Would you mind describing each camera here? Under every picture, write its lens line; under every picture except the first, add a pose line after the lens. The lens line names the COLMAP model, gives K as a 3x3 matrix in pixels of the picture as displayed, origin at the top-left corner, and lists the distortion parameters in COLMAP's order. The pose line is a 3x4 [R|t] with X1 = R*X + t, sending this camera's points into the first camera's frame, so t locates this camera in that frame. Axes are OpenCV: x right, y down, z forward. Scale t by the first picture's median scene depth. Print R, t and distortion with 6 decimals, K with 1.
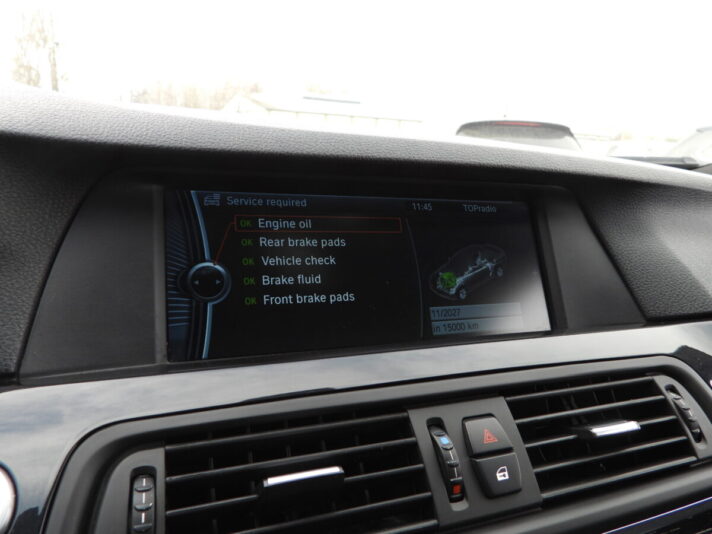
lens RADIAL K [[507.2, 0, 357.1], [0, 507.2, 266.1], [0, 0, 1]] dist [-0.005391, 0.003183]
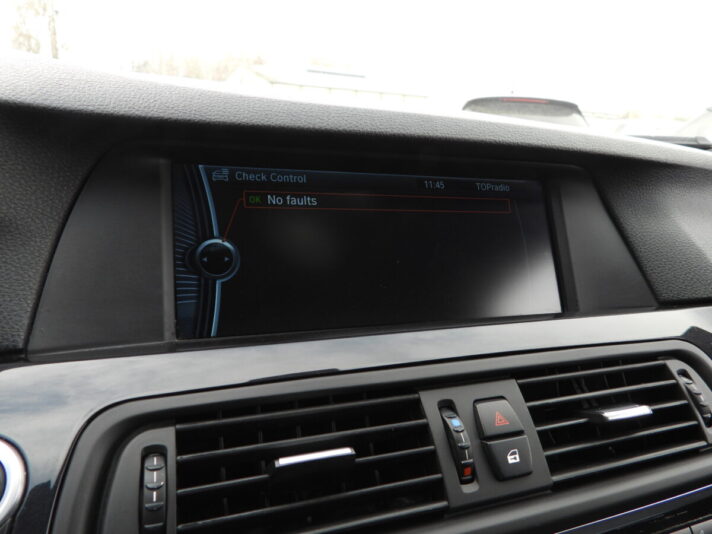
lens RADIAL K [[507.2, 0, 356.7], [0, 507.2, 266.0], [0, 0, 1]] dist [-0.005391, 0.003183]
pose [[0.999891, 0.014155, -0.004188, -0.019810], [-0.013948, 0.998851, 0.045850, -0.004303], [0.004832, -0.045787, 0.998940, 0.020850]]
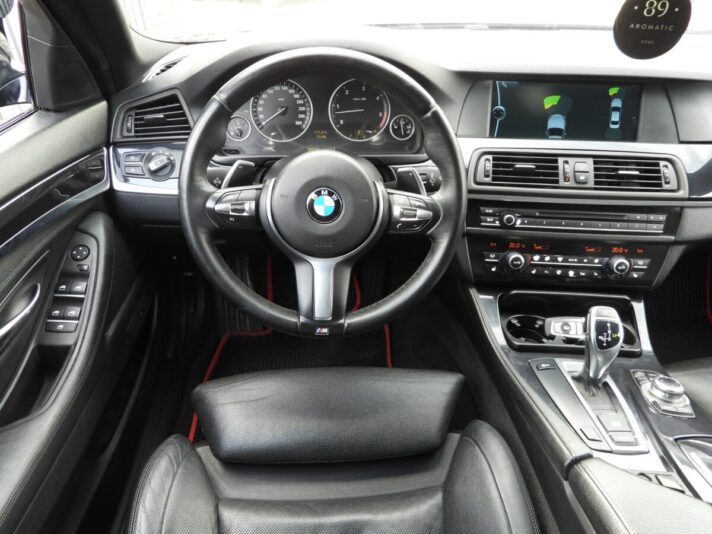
lens RADIAL K [[530.0, 0, 359.3], [0, 530.0, 265.3], [0, 0, 1]] dist [-0.014705, 0.014047]
pose [[0.904114, 0.191608, -0.381923, 0.373205], [-0.043602, 0.930526, 0.363621, -0.270218], [0.425062, -0.312102, 0.849656, -2.744612]]
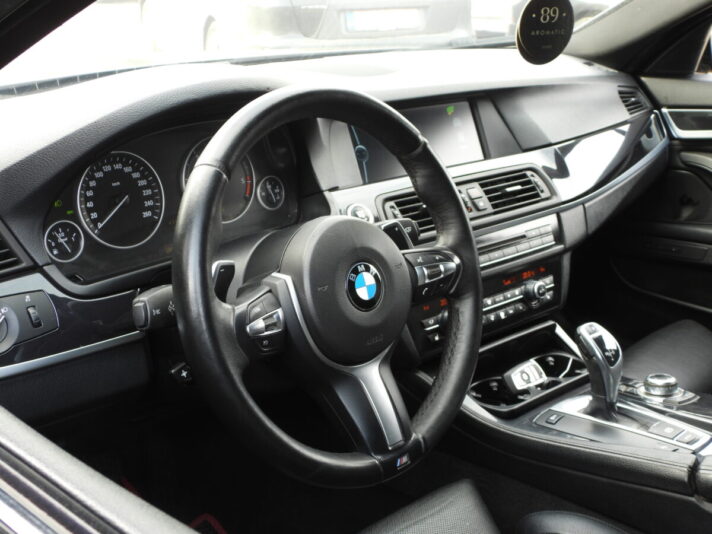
lens RADIAL K [[848.8, 0, 359.5], [0, 848.8, 267.0], [0, 0, 1]] dist [0.005701, 0.000000]
pose [[0.946406, -0.147092, 0.287540, -1.781675], [0.096758, 0.978510, 0.182089, -0.202713], [-0.308145, -0.144509, 0.940300, -3.350913]]
